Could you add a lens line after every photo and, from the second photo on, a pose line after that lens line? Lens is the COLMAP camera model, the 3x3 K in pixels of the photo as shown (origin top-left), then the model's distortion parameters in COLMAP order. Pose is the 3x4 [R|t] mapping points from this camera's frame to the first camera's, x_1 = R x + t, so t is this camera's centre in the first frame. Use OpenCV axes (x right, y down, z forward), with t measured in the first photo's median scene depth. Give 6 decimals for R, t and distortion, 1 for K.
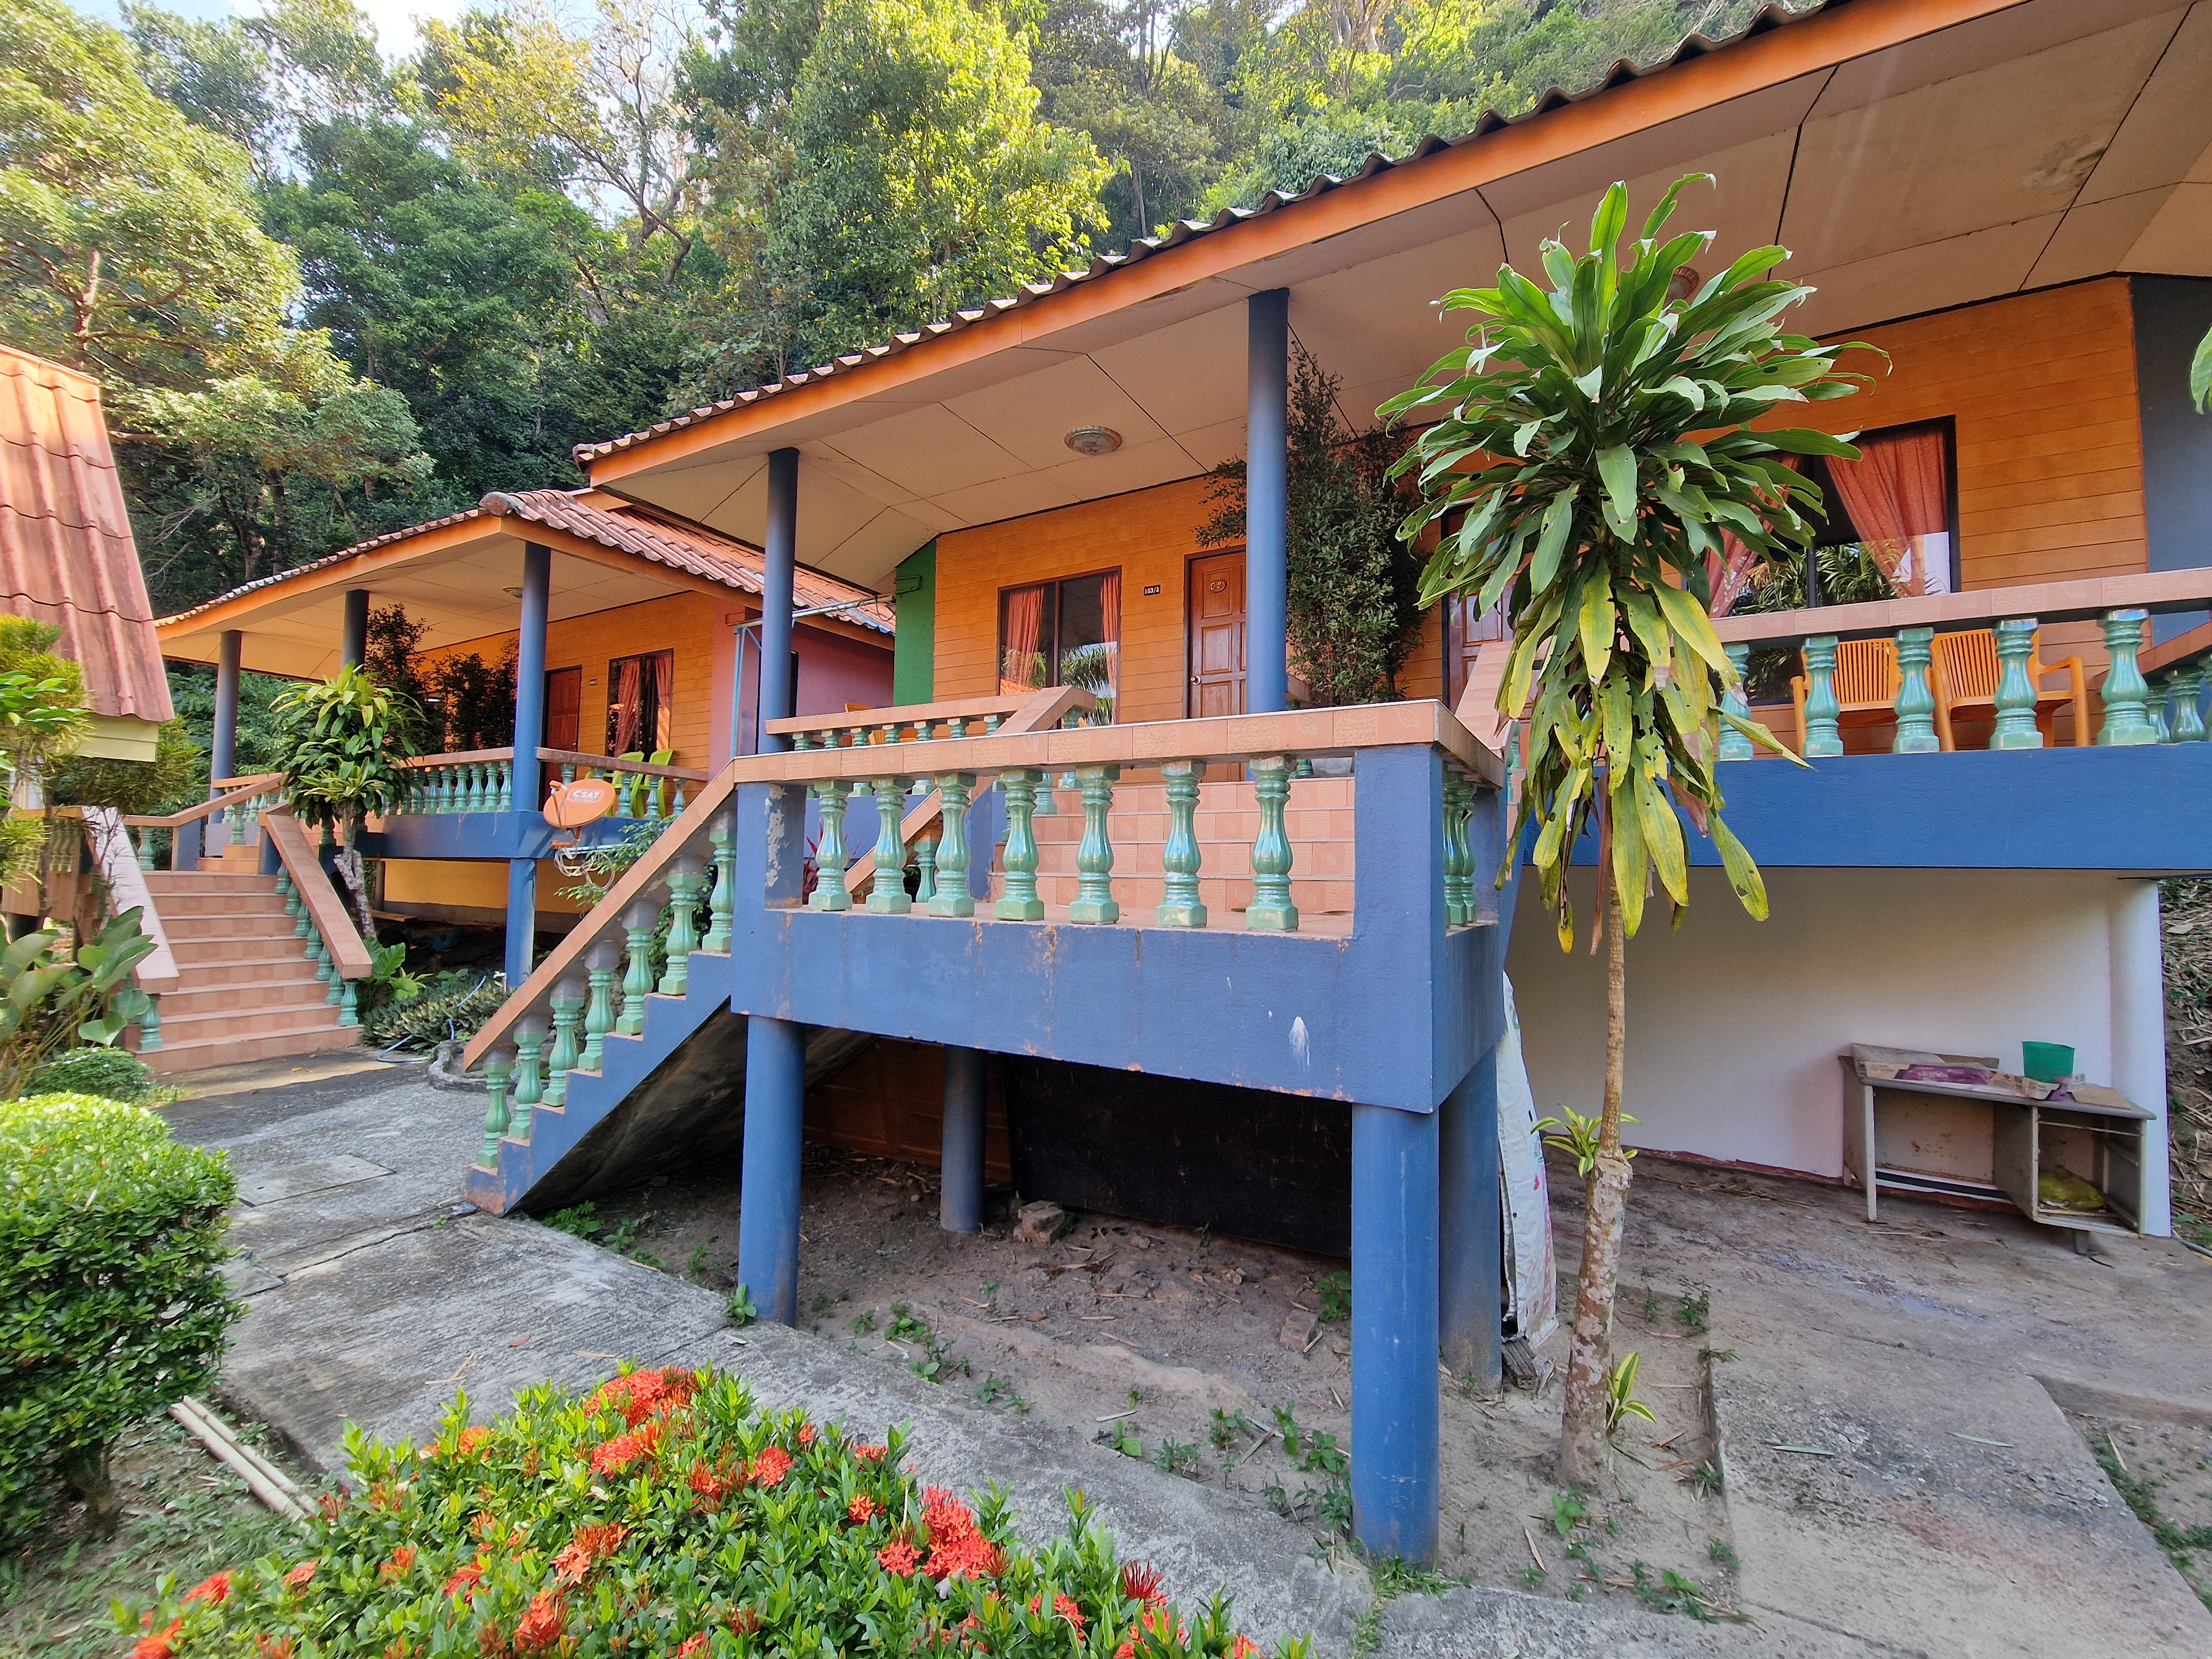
lens RADIAL K [[910.3, 0, 1106.0], [0, 910.3, 829.5], [0, 0, 1]] dist [0.000937, -0.000493]
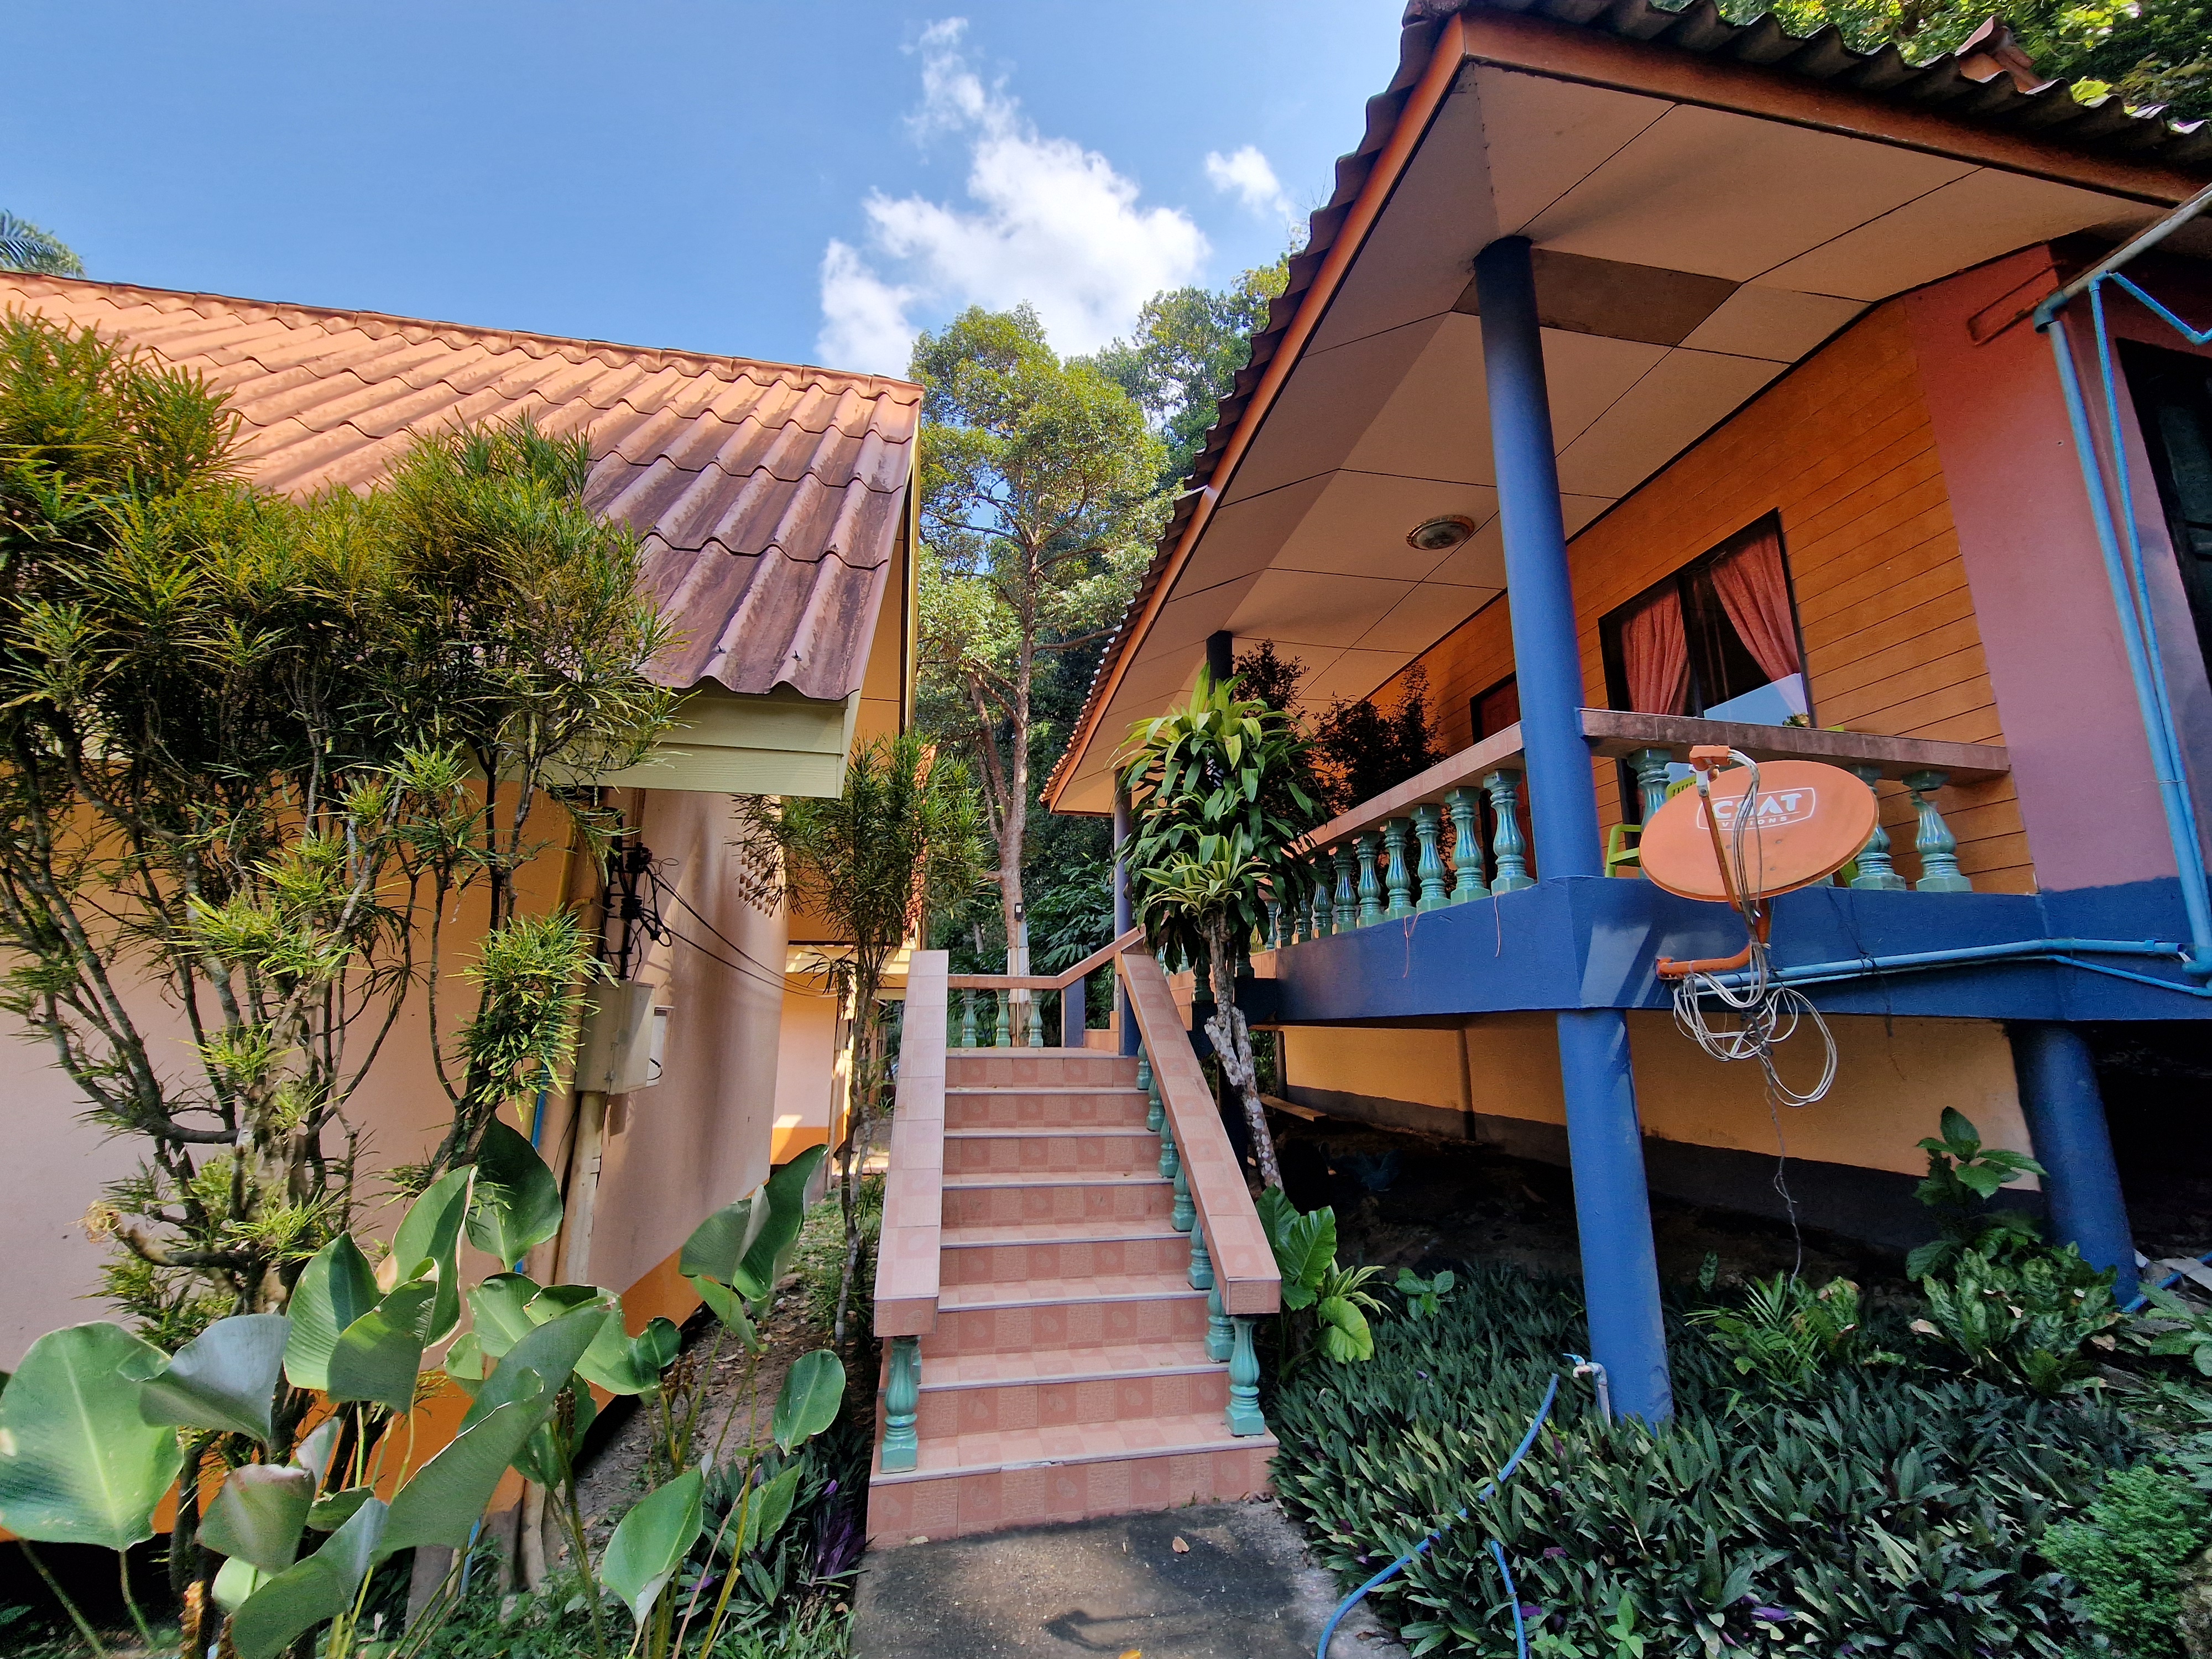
lens RADIAL K [[910.3, 0, 1106.0], [0, 910.3, 829.5], [0, 0, 1]] dist [0.000937, -0.000493]
pose [[0.653478, -0.182500, -0.734615, -0.515995], [0.048330, 0.978579, -0.200116, 0.025712], [0.755401, 0.095268, 0.648301, 0.652763]]
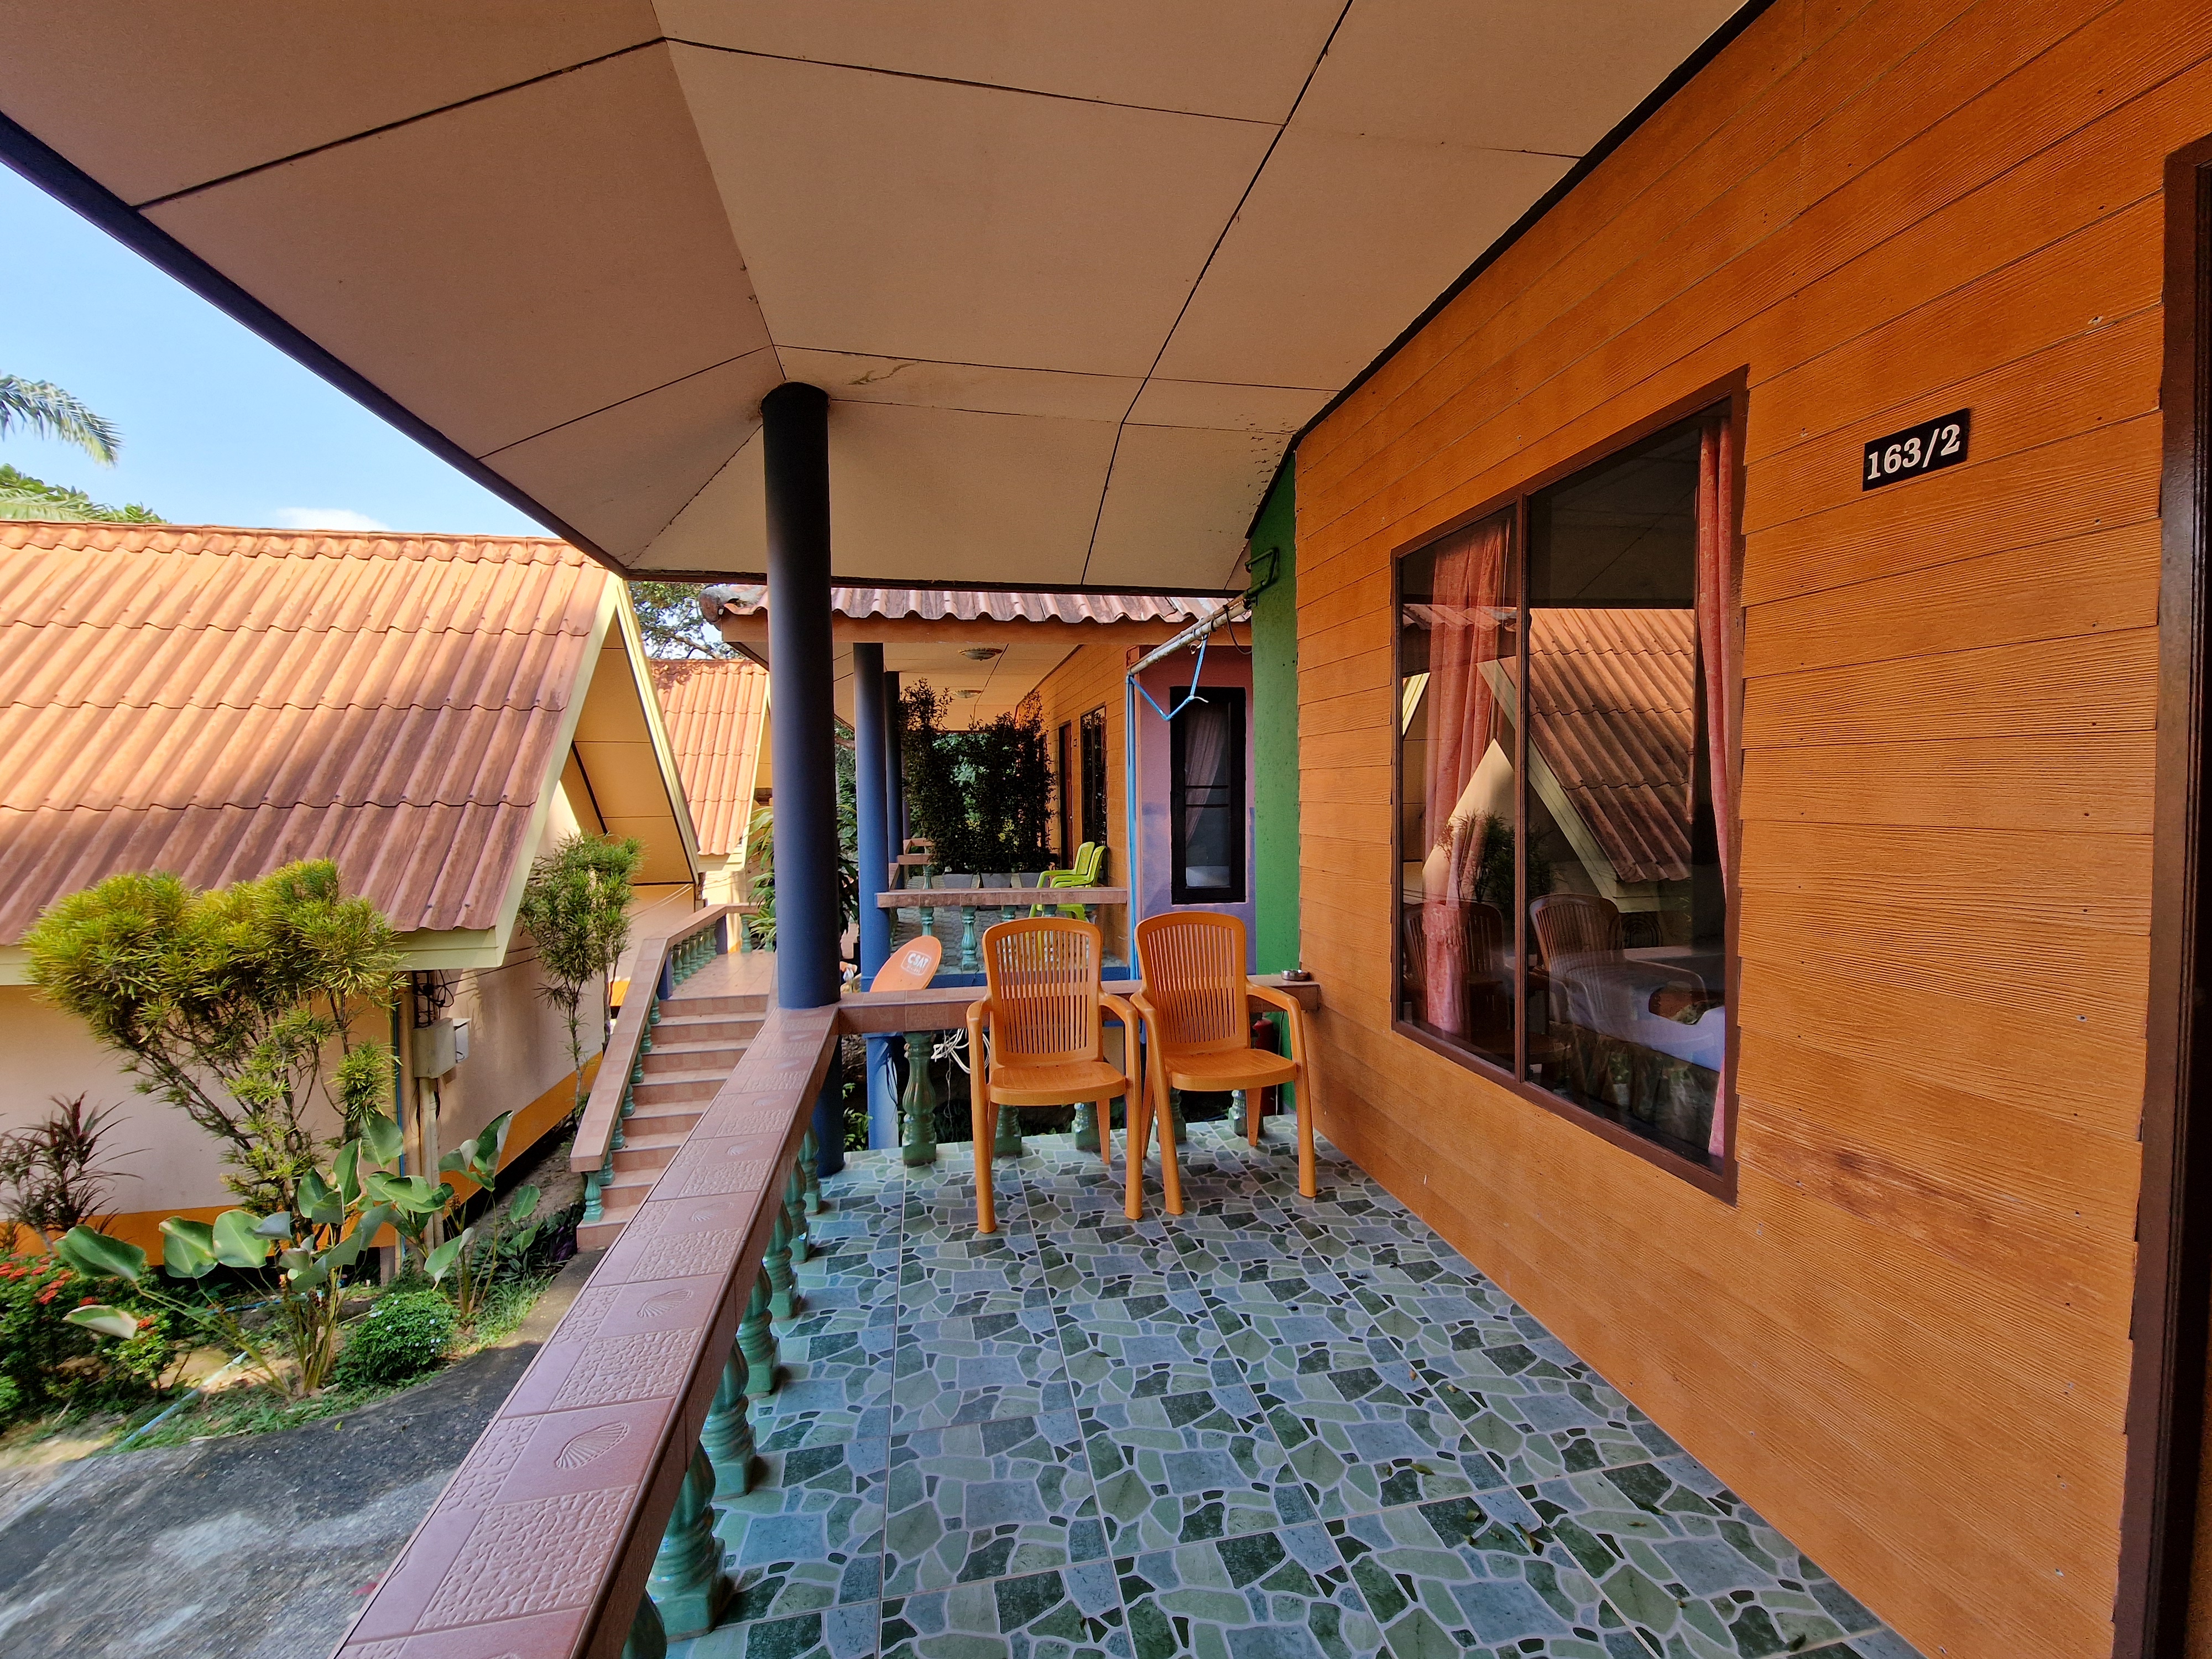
lens RADIAL K [[911.5, 0, 1106.0], [0, 911.5, 829.5], [0, 0, 1]] dist [-0.002220, -0.000047]
pose [[0.658990, 0.007277, -0.752117, 0.074847], [0.064524, 0.995720, 0.066169, -0.192857], [0.749379, -0.092134, 0.655700, 0.691628]]
